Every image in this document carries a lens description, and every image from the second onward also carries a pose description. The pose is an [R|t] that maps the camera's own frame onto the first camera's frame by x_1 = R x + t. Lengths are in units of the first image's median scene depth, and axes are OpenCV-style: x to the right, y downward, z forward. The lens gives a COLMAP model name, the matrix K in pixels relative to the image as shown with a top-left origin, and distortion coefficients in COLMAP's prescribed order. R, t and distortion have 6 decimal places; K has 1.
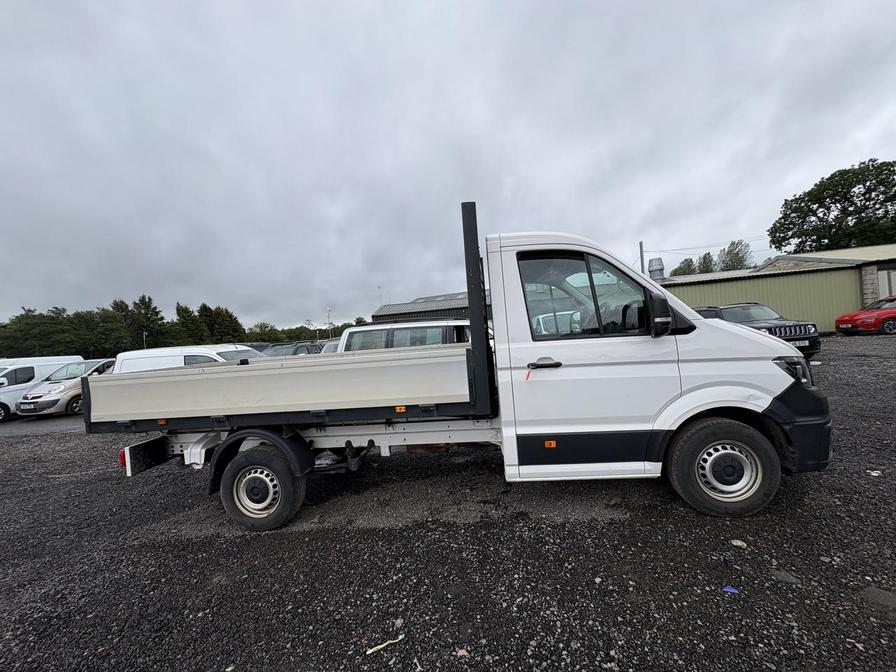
lens RADIAL K [[357.1, 0, 448.0], [0, 357.1, 336.0], [0, 0, 1]] dist [0.001203, -0.000075]
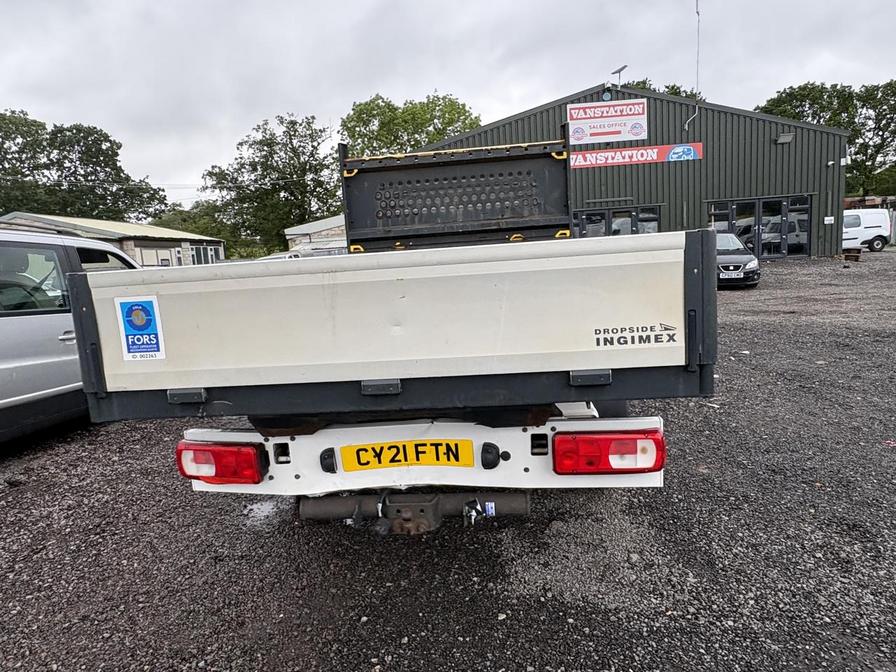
lens RADIAL K [[561.2, 0, 451.7], [0, 561.2, 338.9], [0, 0, 1]] dist [-0.001235, 0.001433]
pose [[-0.035591, -0.053114, 0.997954, -0.133395], [0.070975, 0.995931, 0.055537, 0.014688], [-0.996843, 0.072806, -0.031676, 0.109214]]
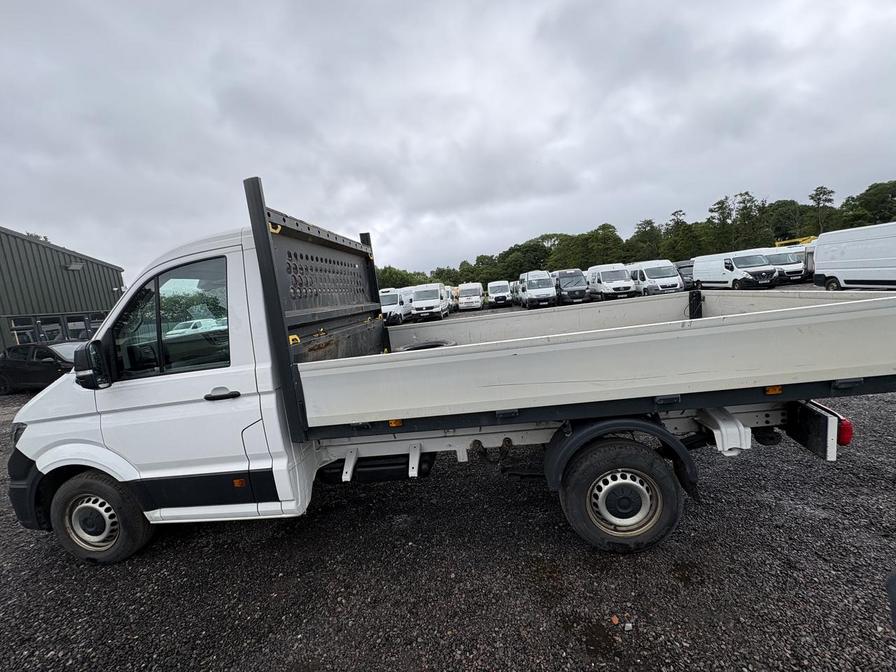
lens RADIAL K [[357.1, 0, 448.0], [0, 357.1, 336.0], [0, 0, 1]] dist [0.001203, -0.000075]
pose [[-0.978555, 0.205834, -0.007934, -0.013913], [0.203476, 0.971905, 0.118313, -0.004513], [0.032064, 0.114161, -0.992945, 0.188926]]
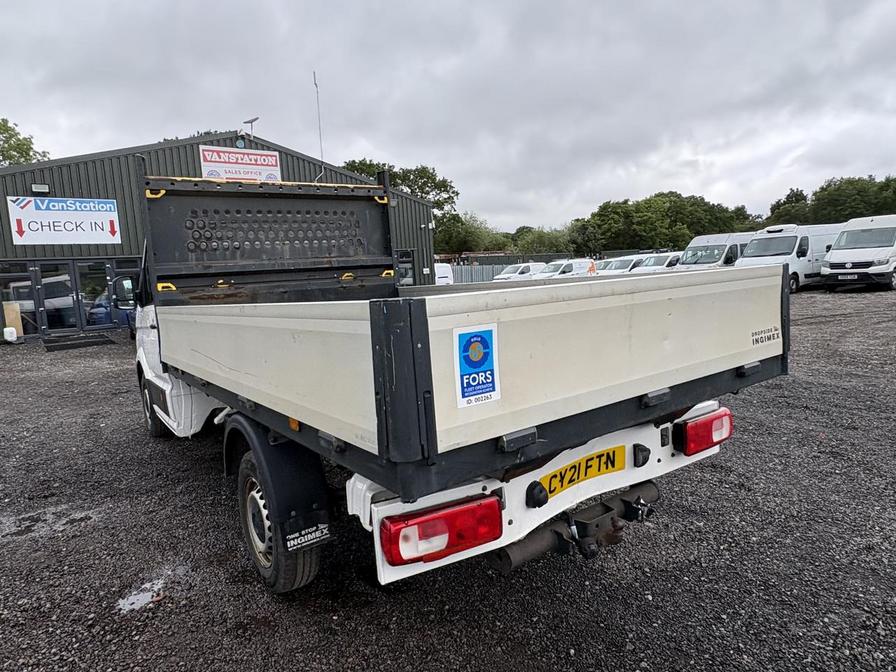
lens RADIAL K [[559.3, 0, 449.8], [0, 559.3, 335.0], [0, 0, 1]] dist [-0.000629, 0.002630]
pose [[-0.678747, 0.058916, 0.732005, -0.110495], [0.128957, 0.990850, 0.039824, 0.010558], [-0.722961, 0.121428, -0.680134, 0.164108]]
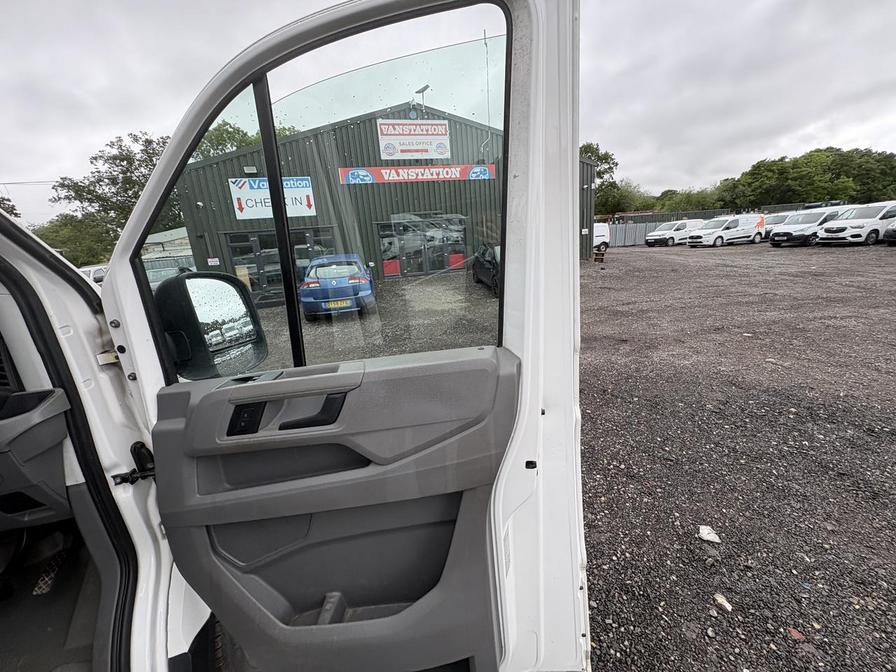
lens RADIAL K [[355.7, 0, 448.0], [0, 355.7, 336.0], [0, 0, 1]] dist [0.001142, -0.000080]
pose [[-0.348139, -0.116974, 0.930116, 0.012747], [0.114093, 0.979522, 0.165892, -0.006355], [-0.930474, 0.163874, -0.327664, 0.057117]]
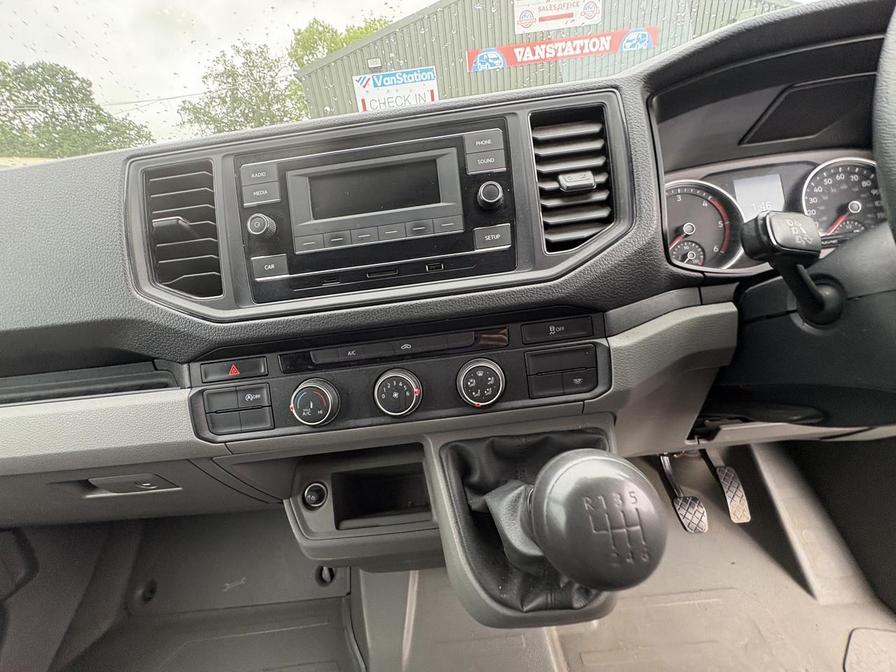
lens RADIAL K [[357.1, 0, 448.0], [0, 357.1, 336.0], [0, 0, 1]] dist [0.001203, -0.000075]
pose [[-0.136722, -0.326734, 0.935175, 0.033524], [0.138197, 0.928517, 0.344612, -0.004798], [-0.980922, 0.176354, -0.081795, 0.095473]]
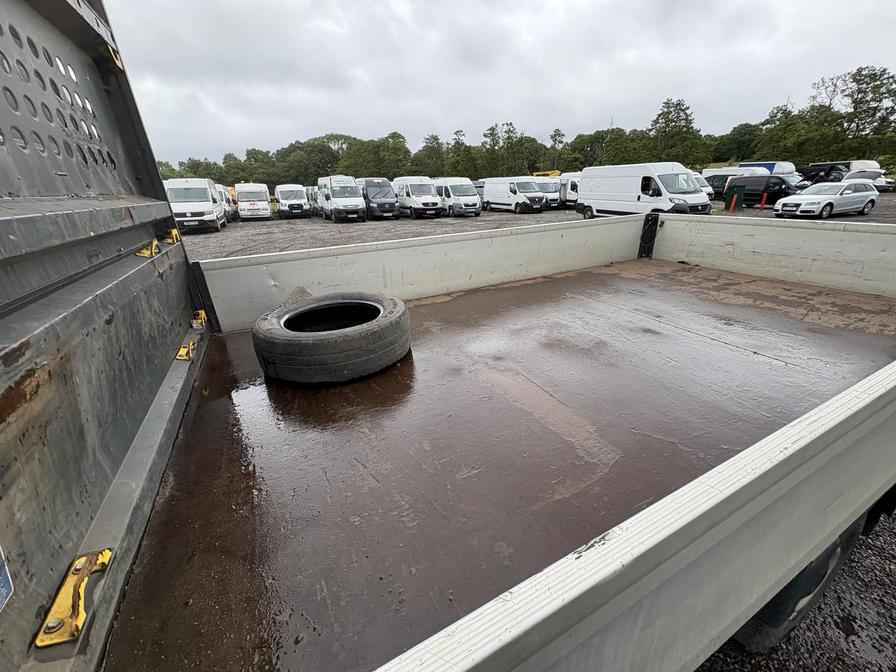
lens RADIAL K [[355.7, 0, 448.0], [0, 355.7, 336.0], [0, 0, 1]] dist [0.001142, -0.000080]
pose [[-0.823987, 0.321789, -0.466365, 0.001489], [0.107395, 0.896860, 0.429078, -0.005869], [0.556337, 0.303470, -0.773560, 0.134677]]
